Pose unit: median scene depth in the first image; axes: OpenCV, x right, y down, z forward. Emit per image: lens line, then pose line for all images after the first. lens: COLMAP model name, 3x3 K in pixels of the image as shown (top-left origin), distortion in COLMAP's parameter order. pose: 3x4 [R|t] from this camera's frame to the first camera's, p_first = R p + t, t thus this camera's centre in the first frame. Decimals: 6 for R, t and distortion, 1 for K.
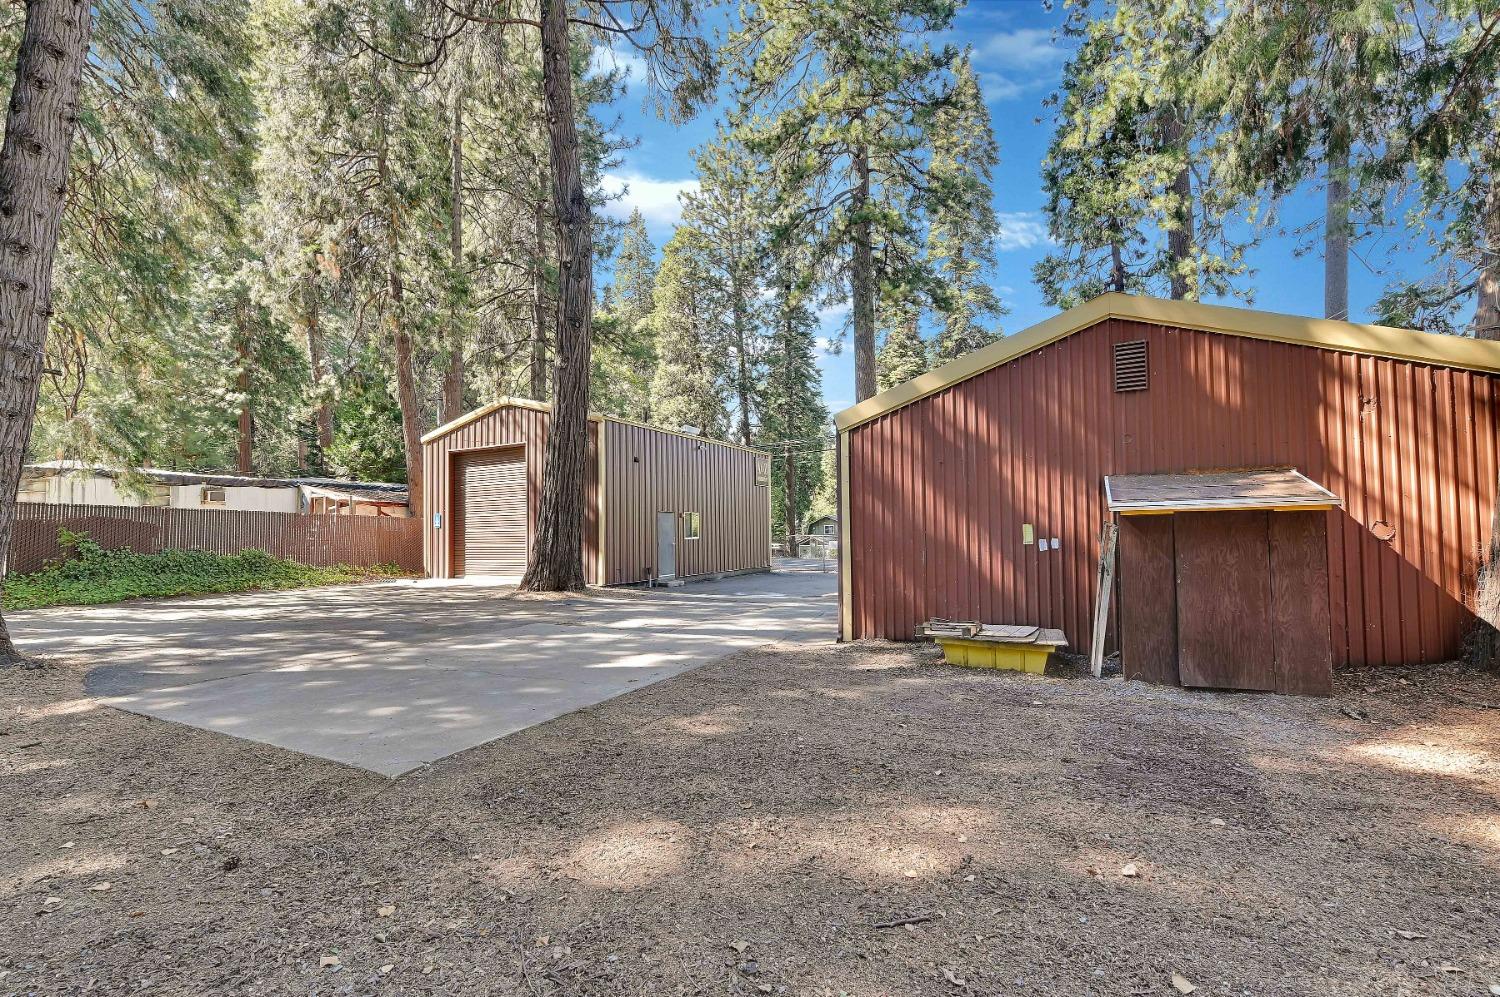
lens RADIAL K [[652.4, 0, 750.5], [0, 652.4, 504.3], [0, 0, 1]] dist [0.000911, -0.001772]
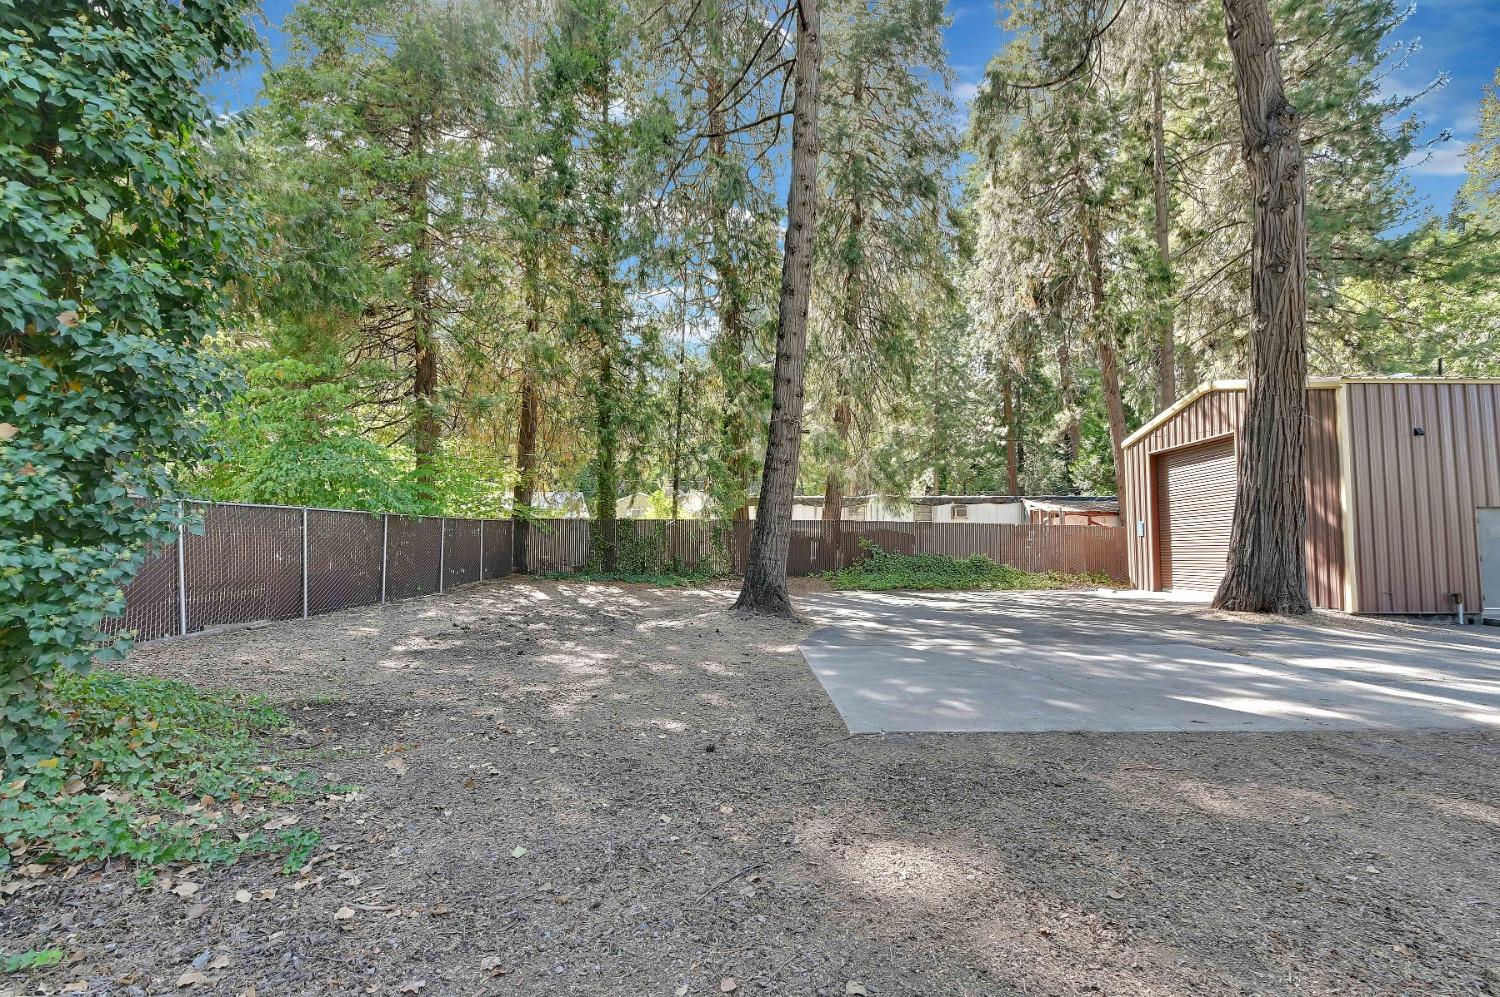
lens RADIAL K [[652.4, 0, 750.7], [0, 652.4, 511.3], [0, 0, 1]] dist [0.000911, -0.001772]
pose [[0.465839, -0.042989, -0.883825, 0.093853], [0.033089, 0.998967, -0.031149, 0.011044], [0.884251, -0.014735, 0.466780, 0.066611]]
